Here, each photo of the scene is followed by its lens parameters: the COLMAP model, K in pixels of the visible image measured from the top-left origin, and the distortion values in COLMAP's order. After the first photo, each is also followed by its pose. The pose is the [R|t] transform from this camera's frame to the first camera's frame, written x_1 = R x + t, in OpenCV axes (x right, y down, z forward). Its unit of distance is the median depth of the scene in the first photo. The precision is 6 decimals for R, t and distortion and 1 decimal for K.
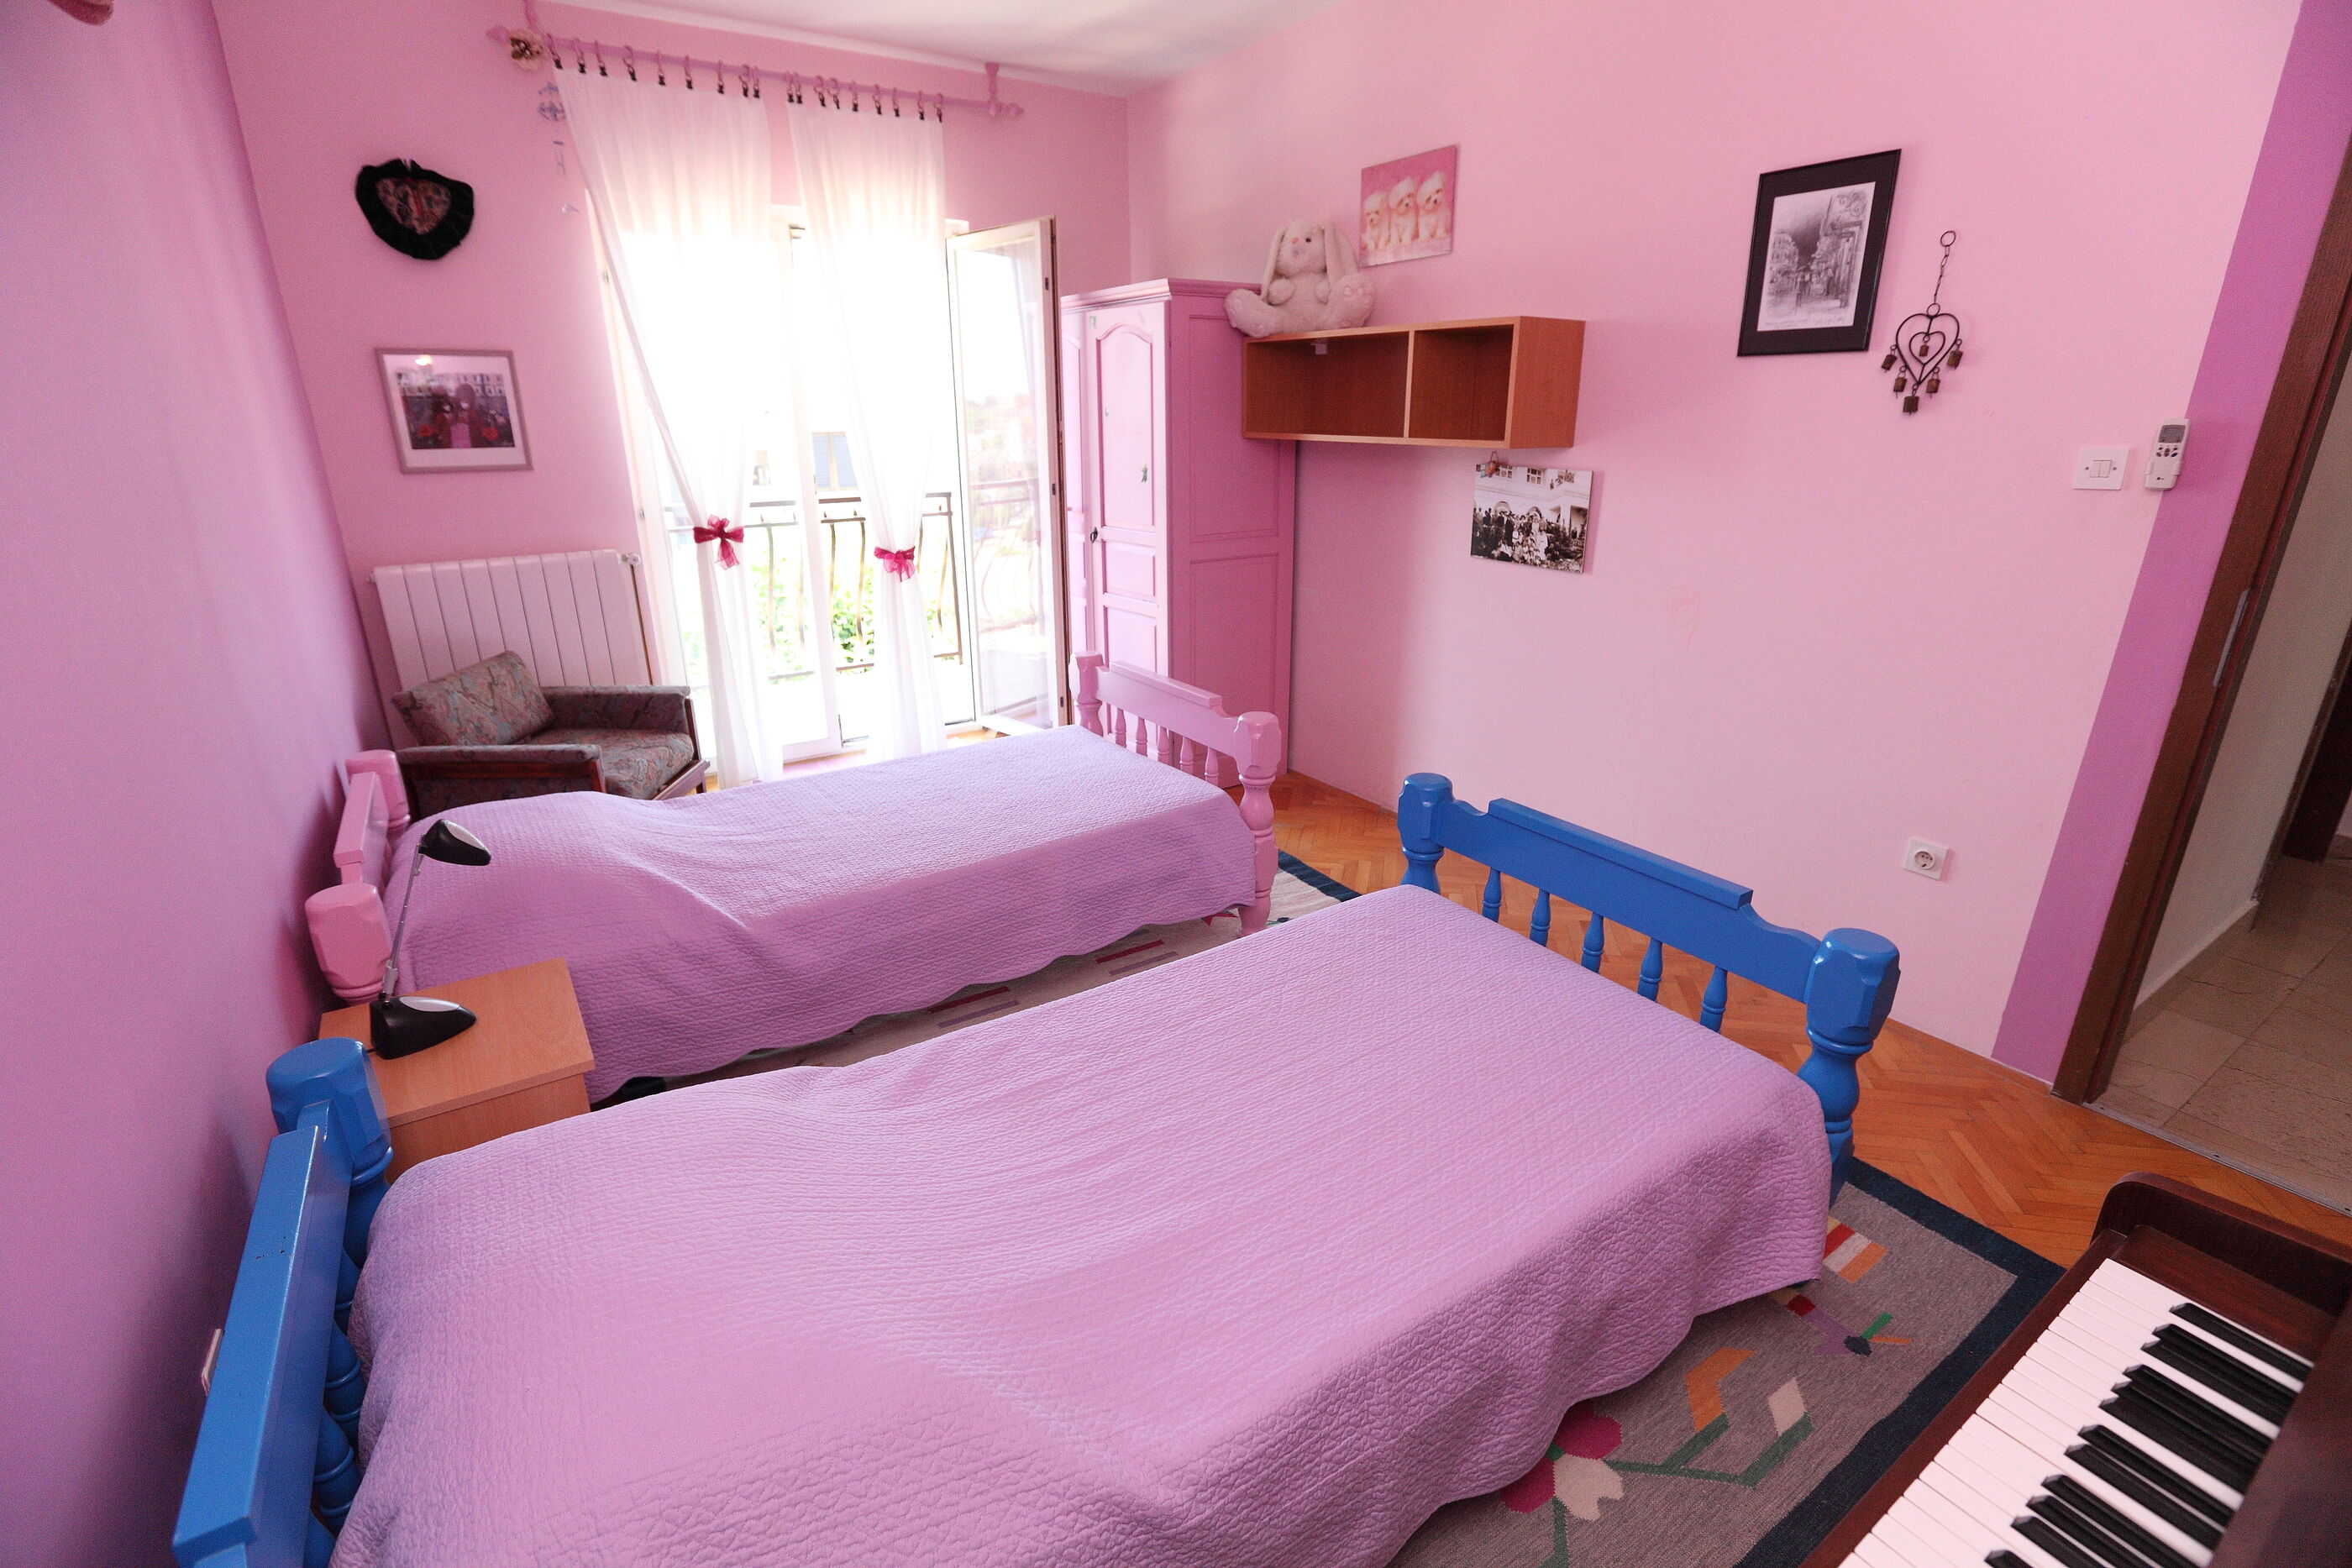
lens RADIAL K [[1068.8, 0, 1172.2], [0, 1068.8, 787.1], [0, 0, 1]] dist [-0.039739, 0.013308]
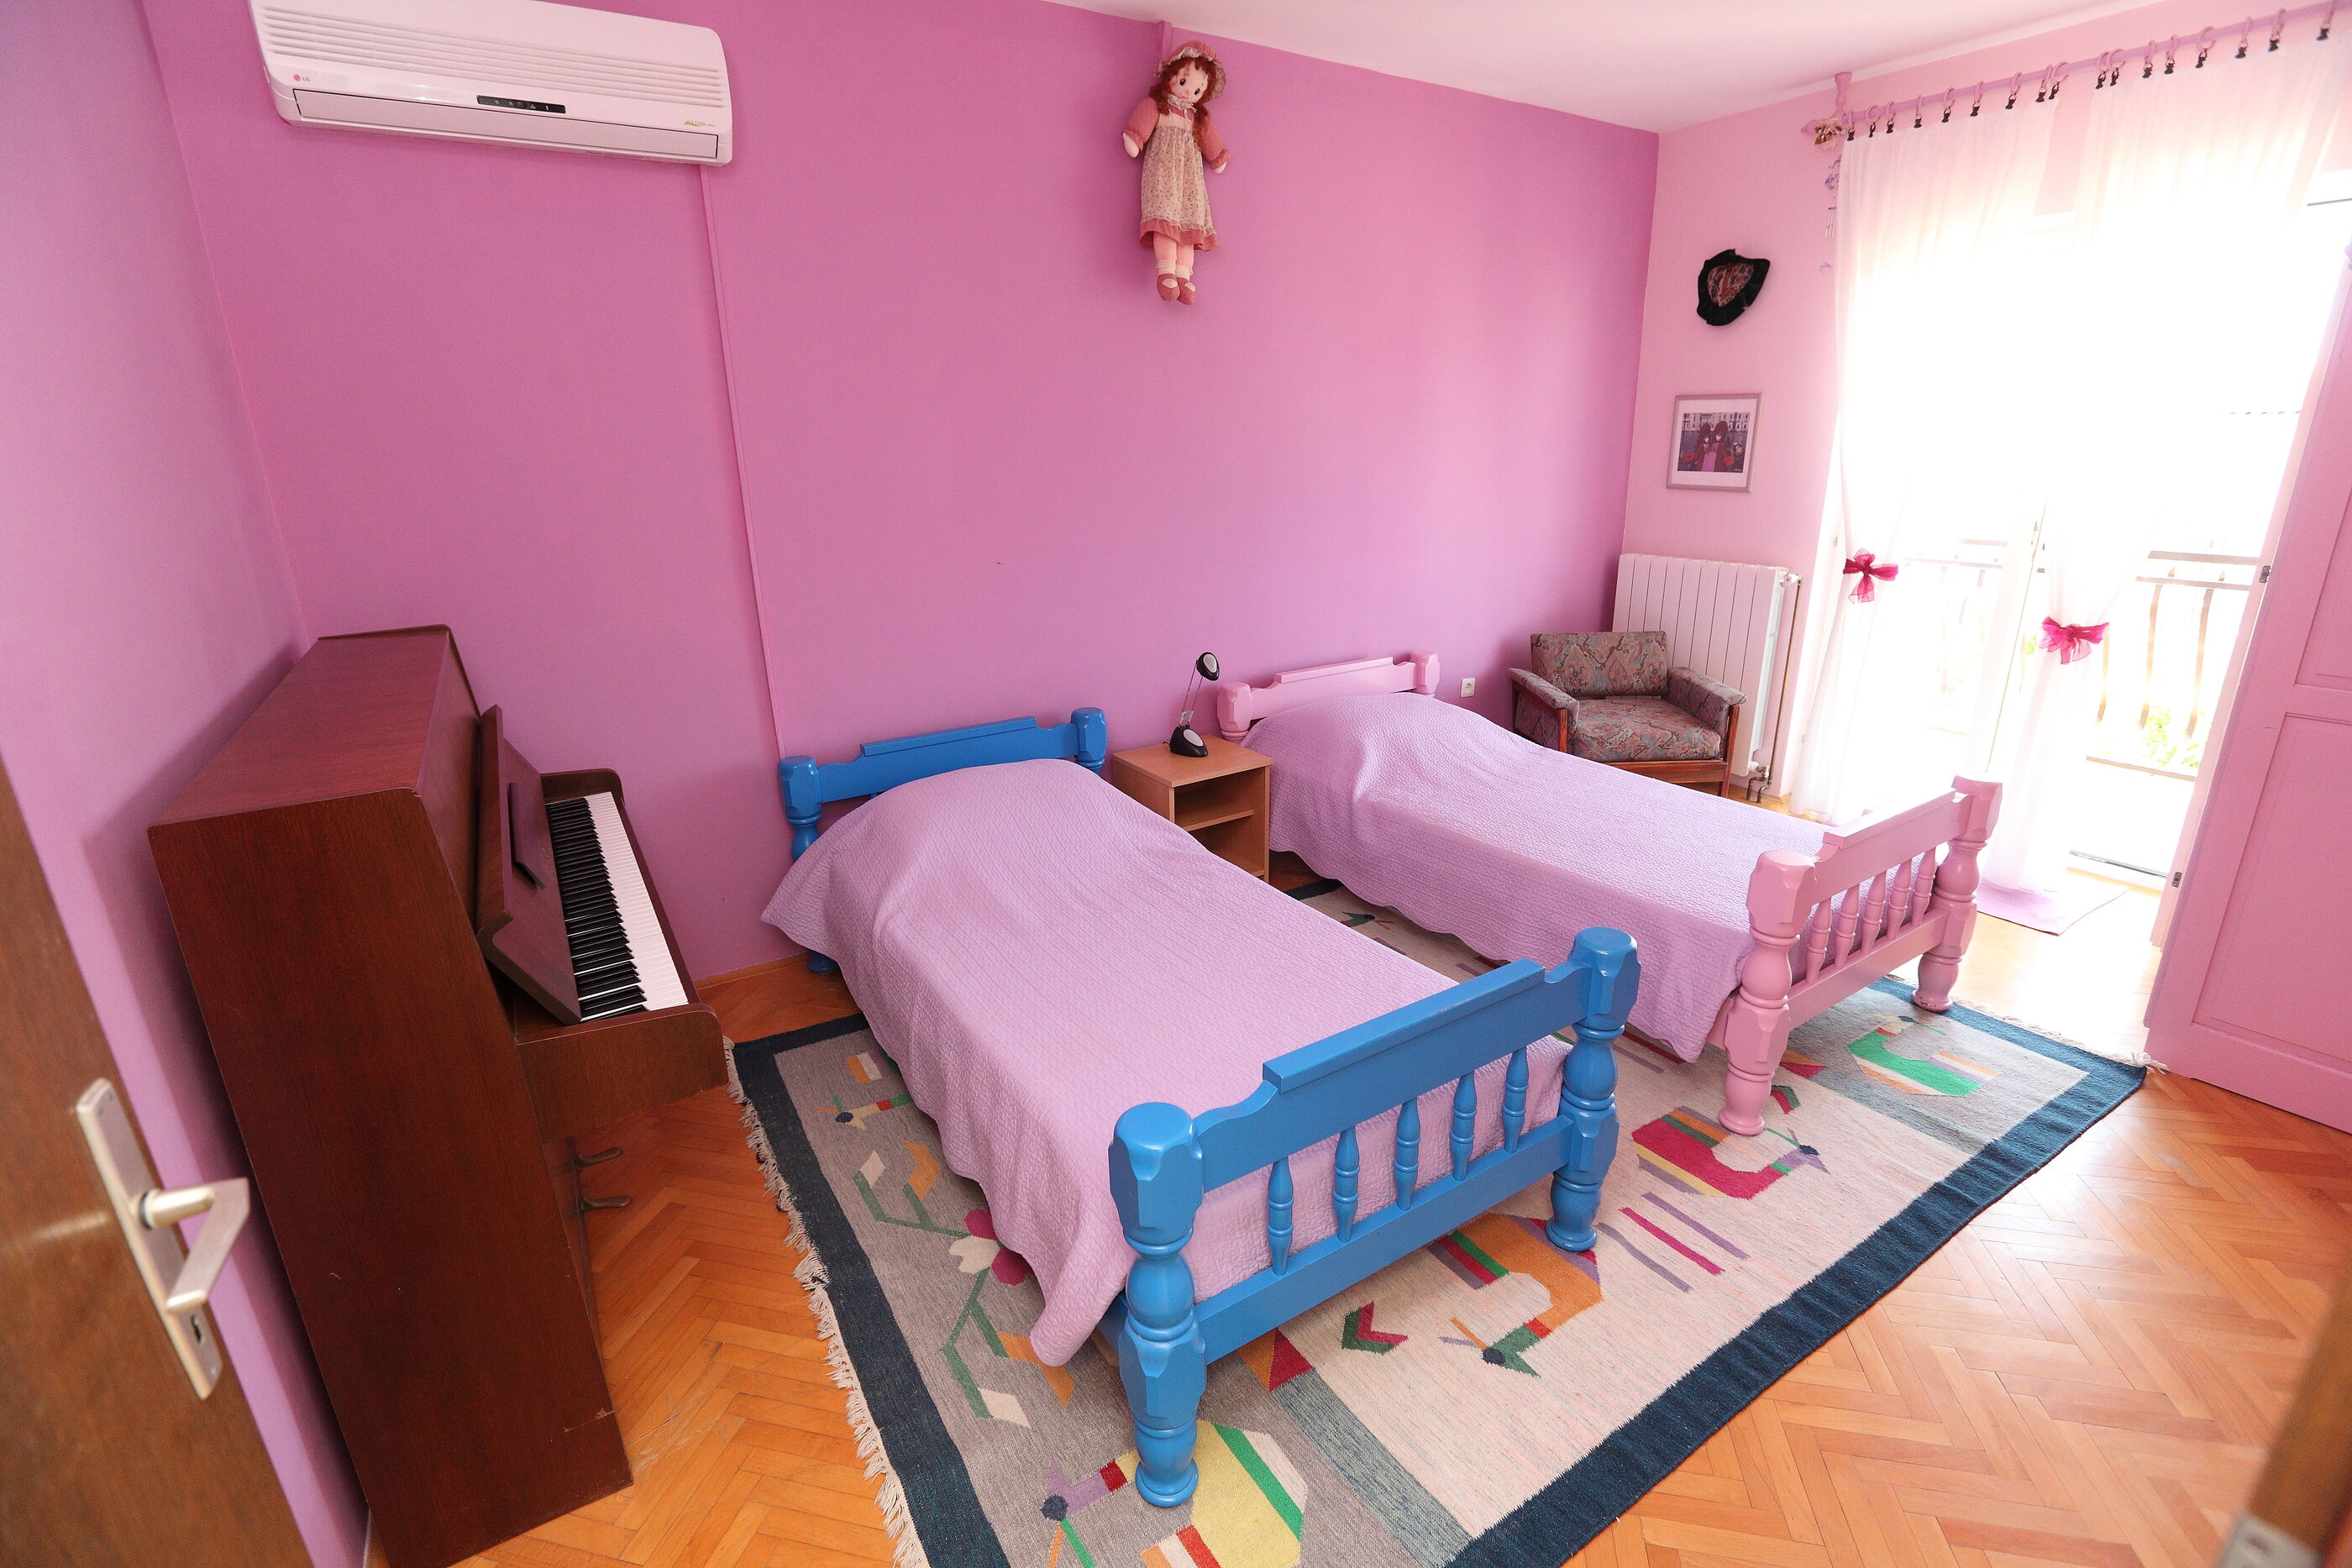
lens RADIAL K [[1068.8, 0, 1186.1], [0, 1068.8, 783.8], [0, 0, 1]] dist [-0.039739, 0.013308]
pose [[-0.016521, 0.313955, -0.949294, 0.706581], [-0.316392, 0.898995, 0.302826, -0.185434], [0.948485, 0.305352, 0.084480, 0.446232]]
